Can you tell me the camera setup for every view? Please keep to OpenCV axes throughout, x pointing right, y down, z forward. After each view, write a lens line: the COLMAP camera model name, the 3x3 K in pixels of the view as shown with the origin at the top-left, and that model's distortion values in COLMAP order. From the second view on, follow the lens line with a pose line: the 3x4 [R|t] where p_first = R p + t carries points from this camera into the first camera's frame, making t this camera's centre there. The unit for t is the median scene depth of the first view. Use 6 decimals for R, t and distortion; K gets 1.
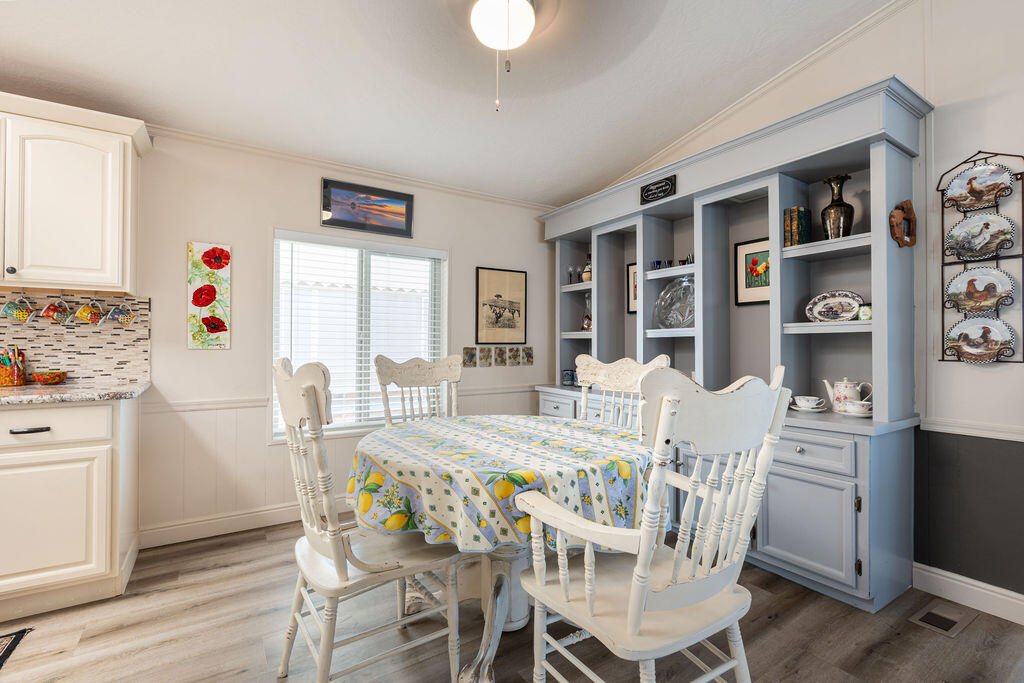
lens RADIAL K [[466.1, 0, 515.0], [0, 466.1, 347.3], [0, 0, 1]] dist [-0.015309, 0.000774]
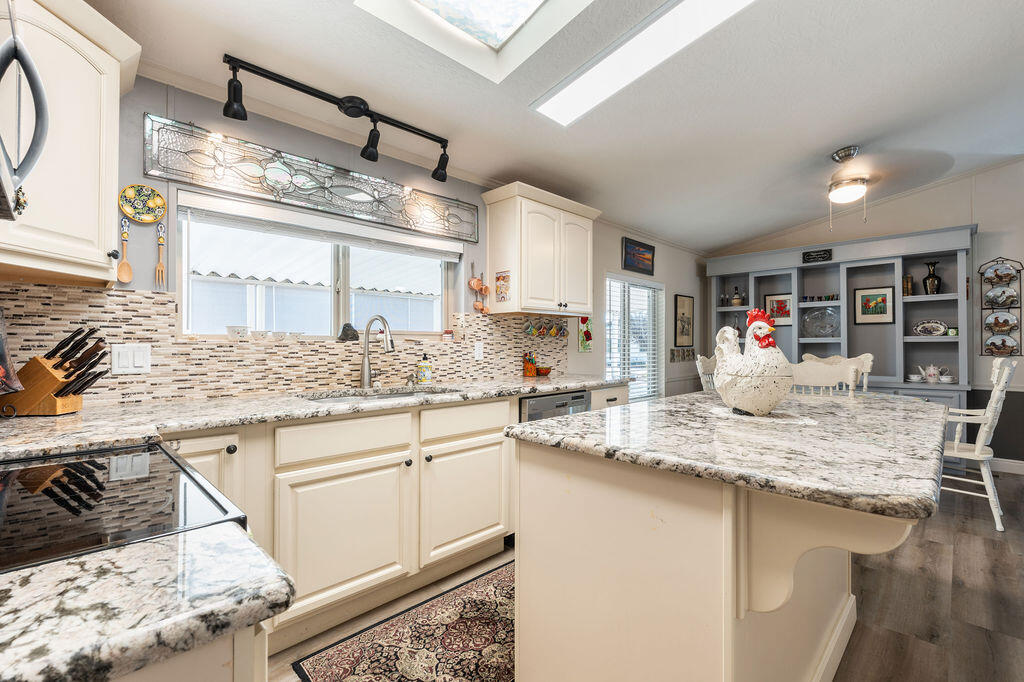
lens RADIAL K [[466.1, 0, 508.7], [0, 466.1, 336.5], [0, 0, 1]] dist [-0.015309, 0.000774]
pose [[0.976555, 0.000343, 0.215269, -1.487280], [0.003249, 0.999861, -0.016335, -0.027238], [-0.215245, 0.016651, 0.976418, -0.519461]]
